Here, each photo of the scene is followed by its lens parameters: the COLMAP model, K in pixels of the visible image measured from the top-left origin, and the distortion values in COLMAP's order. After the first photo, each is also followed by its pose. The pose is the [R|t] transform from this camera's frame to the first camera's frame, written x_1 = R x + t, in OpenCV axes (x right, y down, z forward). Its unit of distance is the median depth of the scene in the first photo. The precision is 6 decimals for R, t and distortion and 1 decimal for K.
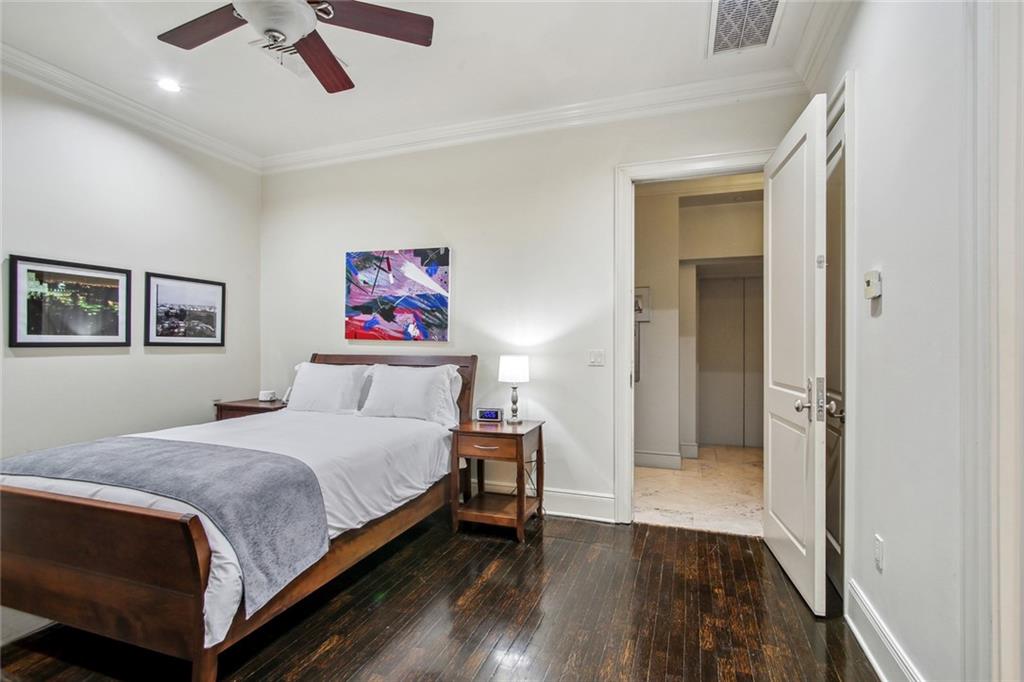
lens RADIAL K [[498.6, 0, 515.1], [0, 498.6, 342.5], [0, 0, 1]] dist [-0.025302, 0.005134]
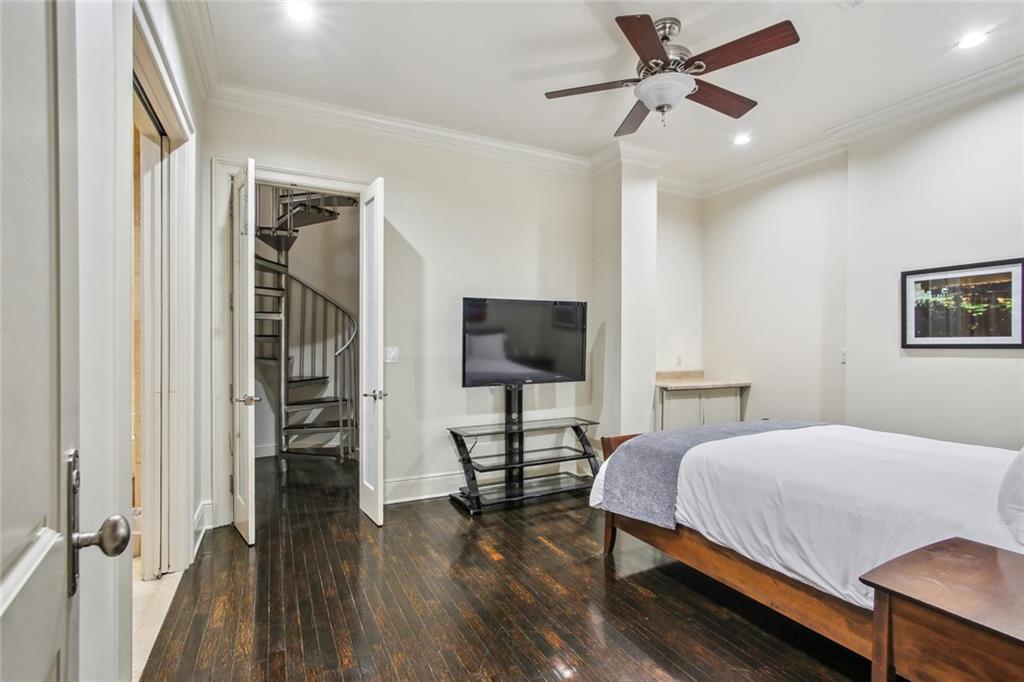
lens RADIAL K [[498.6, 0, 513.9], [0, 498.6, 343.9], [0, 0, 1]] dist [-0.025302, 0.005134]
pose [[-0.707548, -0.006061, -0.706639, 0.488034], [-0.001583, 0.999974, -0.006993, 0.008347], [0.706663, -0.003829, -0.707540, 1.119382]]
